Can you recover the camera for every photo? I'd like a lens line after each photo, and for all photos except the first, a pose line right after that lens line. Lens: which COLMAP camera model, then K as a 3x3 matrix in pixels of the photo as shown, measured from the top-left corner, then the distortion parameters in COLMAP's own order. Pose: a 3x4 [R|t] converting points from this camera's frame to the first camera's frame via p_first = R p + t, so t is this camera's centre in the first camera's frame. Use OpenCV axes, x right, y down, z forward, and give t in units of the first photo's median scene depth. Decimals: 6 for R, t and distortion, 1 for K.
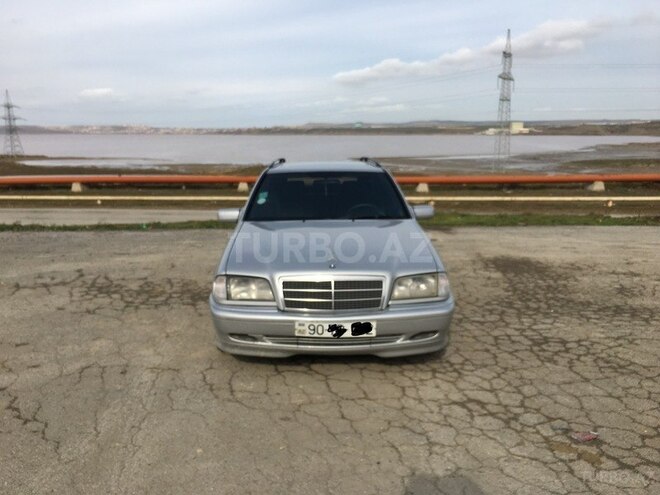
lens RADIAL K [[568.4, 0, 327.9], [0, 568.4, 253.1], [0, 0, 1]] dist [0.067420, -0.099964]
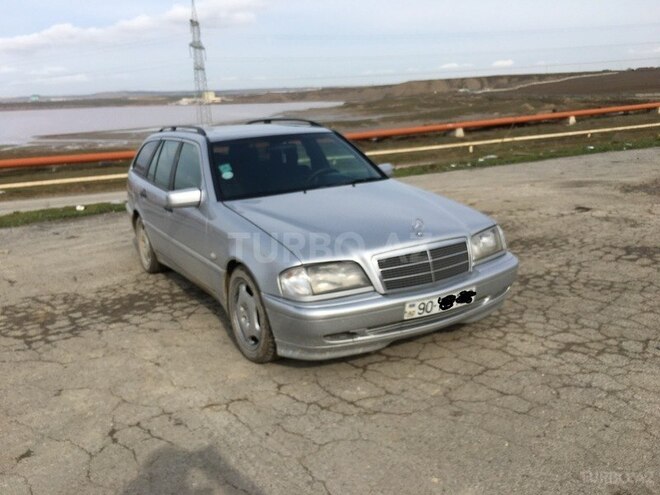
lens RADIAL K [[568.4, 0, 329.4], [0, 568.4, 247.5], [0, 0, 1]] dist [0.067420, -0.099964]
pose [[0.870772, -0.155325, 0.466508, -0.544190], [0.136717, 0.987863, 0.073719, -0.041639], [-0.472296, -0.000413, 0.881440, 0.299071]]
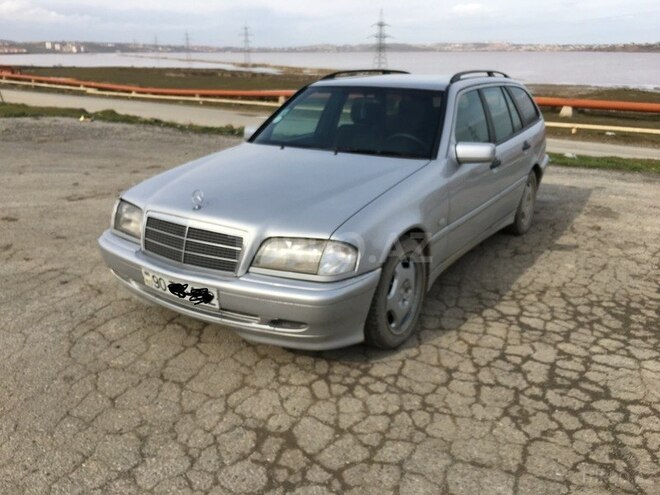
lens RADIAL K [[568.4, 0, 326.9], [0, 568.4, 248.7], [0, 0, 1]] dist [0.067420, -0.099964]
pose [[0.829778, 0.186005, -0.526184, 0.584808], [-0.118429, 0.980039, 0.159682, -0.068088], [0.545383, -0.070185, 0.835244, 0.464721]]
